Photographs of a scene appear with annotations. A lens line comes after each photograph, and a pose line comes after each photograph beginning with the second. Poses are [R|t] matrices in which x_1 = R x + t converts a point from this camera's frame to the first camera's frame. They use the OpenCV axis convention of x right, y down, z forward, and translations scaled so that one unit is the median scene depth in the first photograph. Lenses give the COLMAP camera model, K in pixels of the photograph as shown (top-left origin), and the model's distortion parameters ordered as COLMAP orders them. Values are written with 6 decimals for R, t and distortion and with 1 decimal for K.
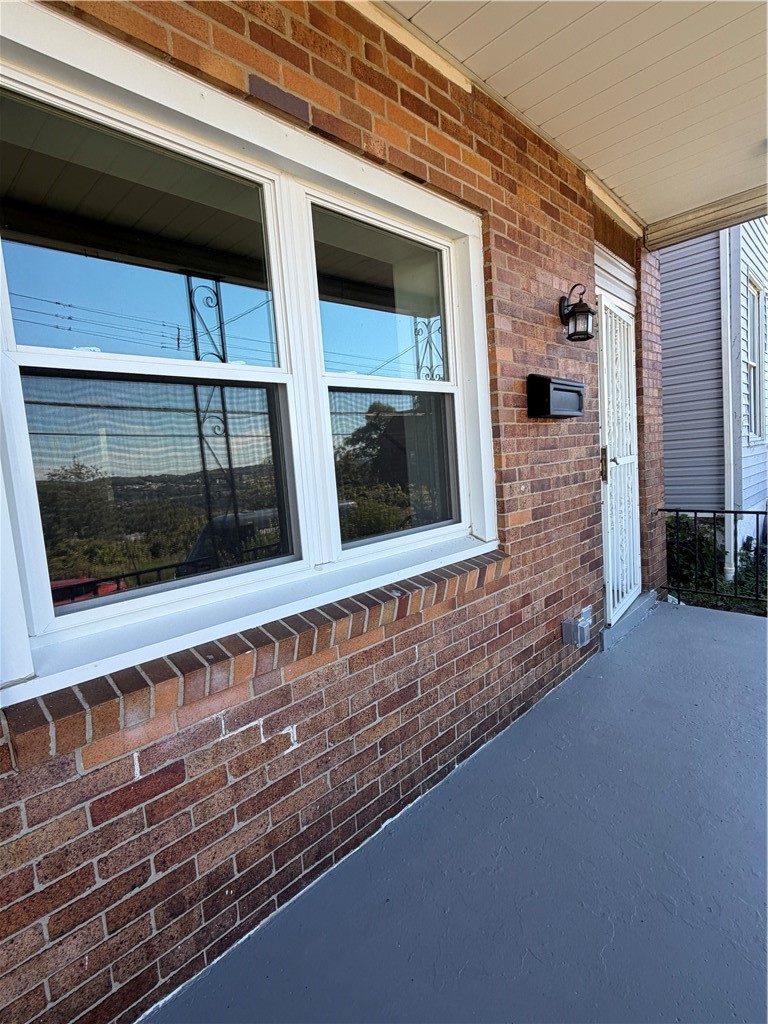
lens RADIAL K [[524.0, 0, 384.0], [0, 524.0, 512.0], [0, 0, 1]] dist [0.003849, 0.000206]
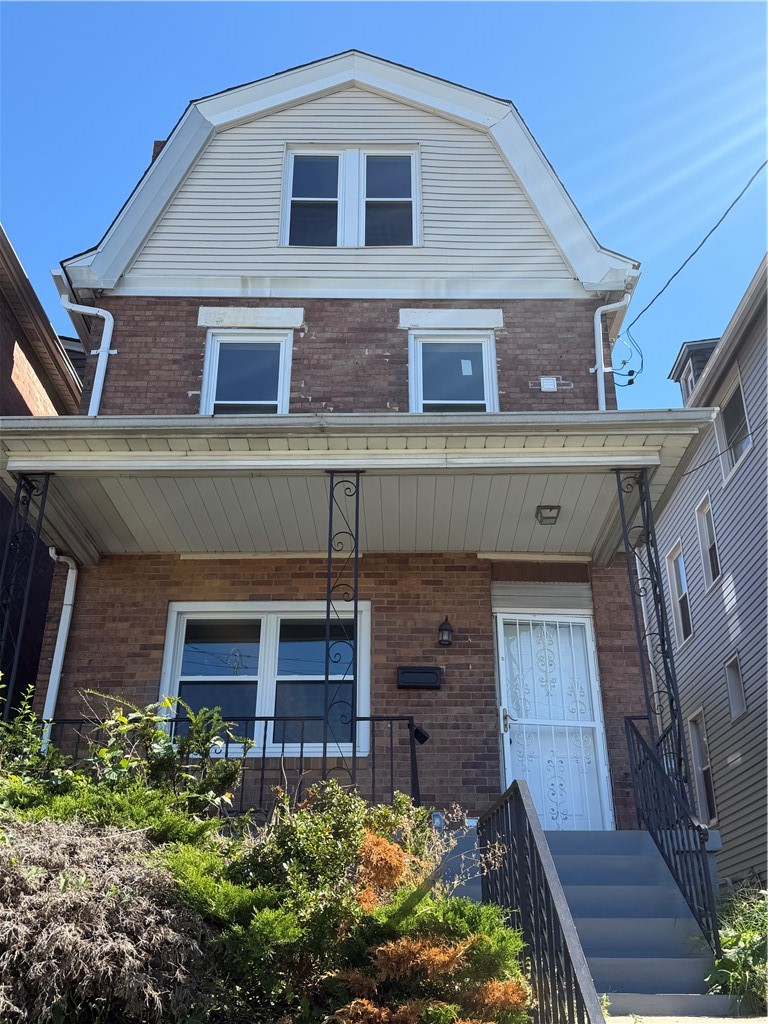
lens RADIAL K [[988.6, 0, 384.0], [0, 988.6, 512.0], [0, 0, 1]] dist [0.001000, 0.000059]
pose [[0.696886, -0.253611, -0.670844, 3.054580], [-0.118035, 0.882074, -0.456084, 0.974069], [0.707402, 0.397022, 0.584770, -1.504089]]
